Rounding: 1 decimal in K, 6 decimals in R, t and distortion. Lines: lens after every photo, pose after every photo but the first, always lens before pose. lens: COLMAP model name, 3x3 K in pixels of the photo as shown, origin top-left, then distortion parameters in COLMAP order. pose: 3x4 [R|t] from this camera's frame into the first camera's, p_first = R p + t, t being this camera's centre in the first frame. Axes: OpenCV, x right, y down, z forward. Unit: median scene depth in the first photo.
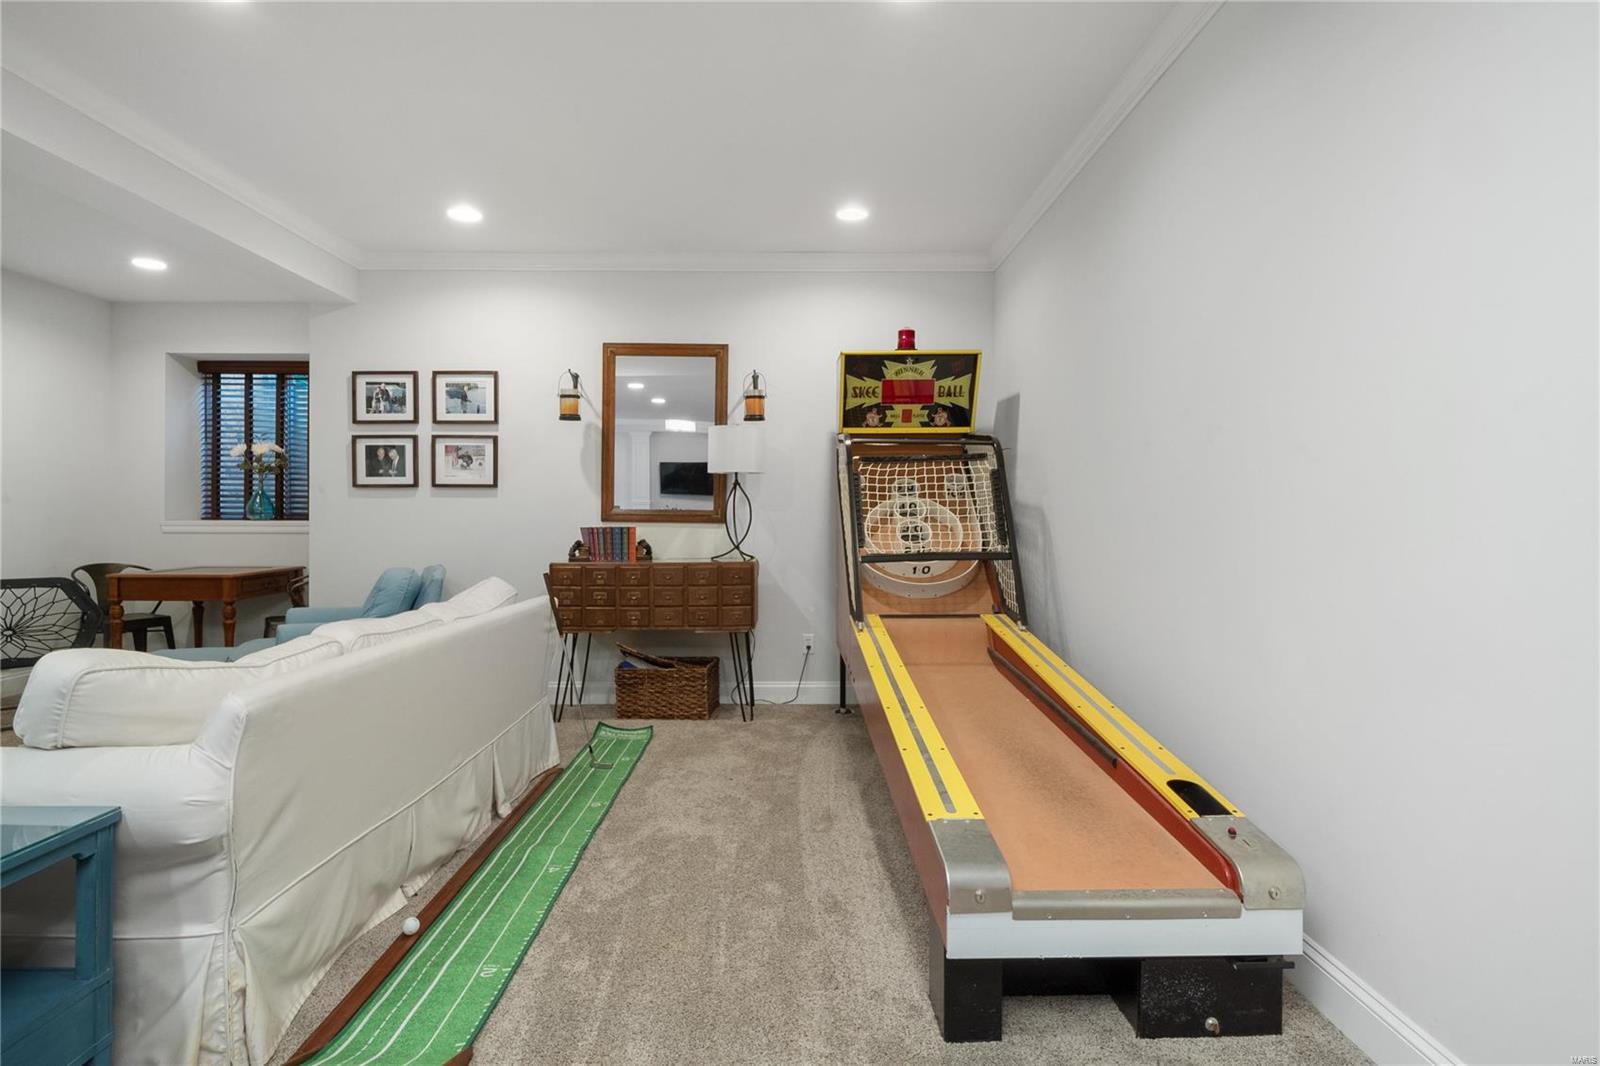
lens RADIAL K [[834.6, 0, 804.8], [0, 834.6, 522.5], [0, 0, 1]] dist [-0.003763, -0.001117]
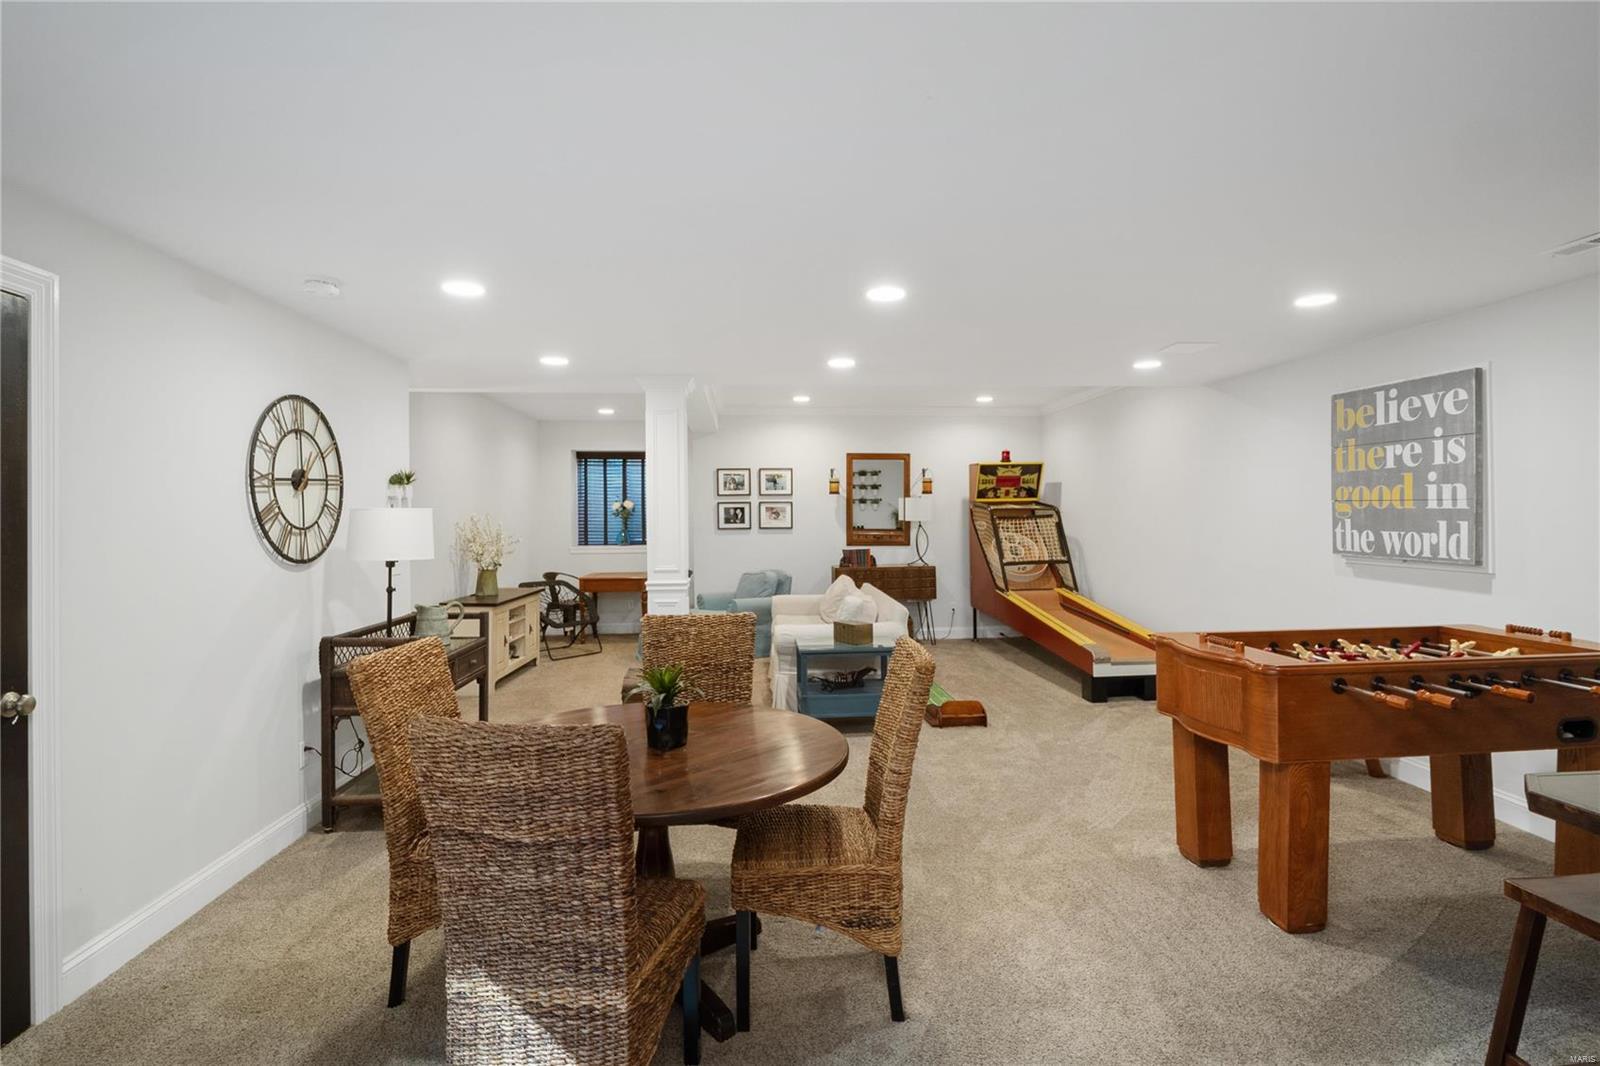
lens RADIAL K [[831.9, 0, 802.4], [0, 831.9, 496.9], [0, 0, 1]] dist [-0.005104, -0.000498]
pose [[0.997168, -0.008293, 0.074743, -0.489569], [0.010283, 0.999602, -0.026275, -0.064751], [-0.074496, 0.026969, 0.996857, -0.915917]]
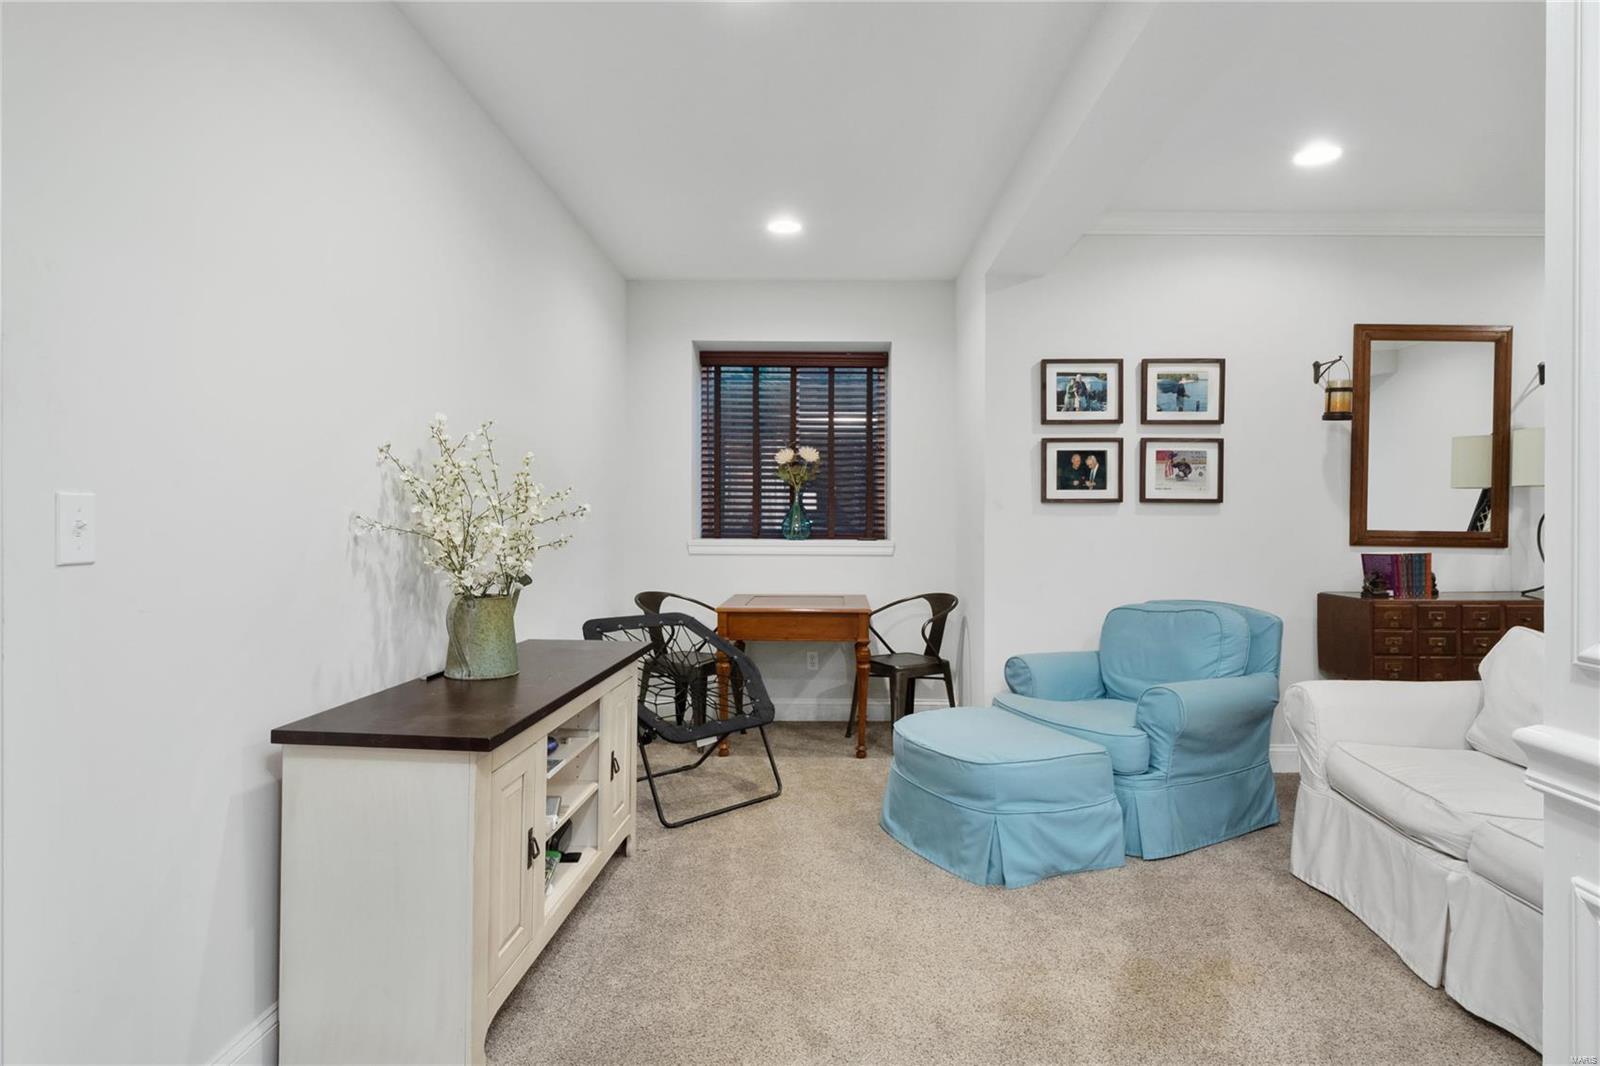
lens RADIAL K [[823.7, 0, 800.0], [0, 823.7, 533.0], [0, 0, 1]] dist [0.039061, -0.042191]
pose [[0.999932, 0.002918, -0.011255, -0.768176], [-0.002888, 0.999992, 0.002748, -0.013966], [0.011263, -0.002715, 0.999933, 0.191952]]
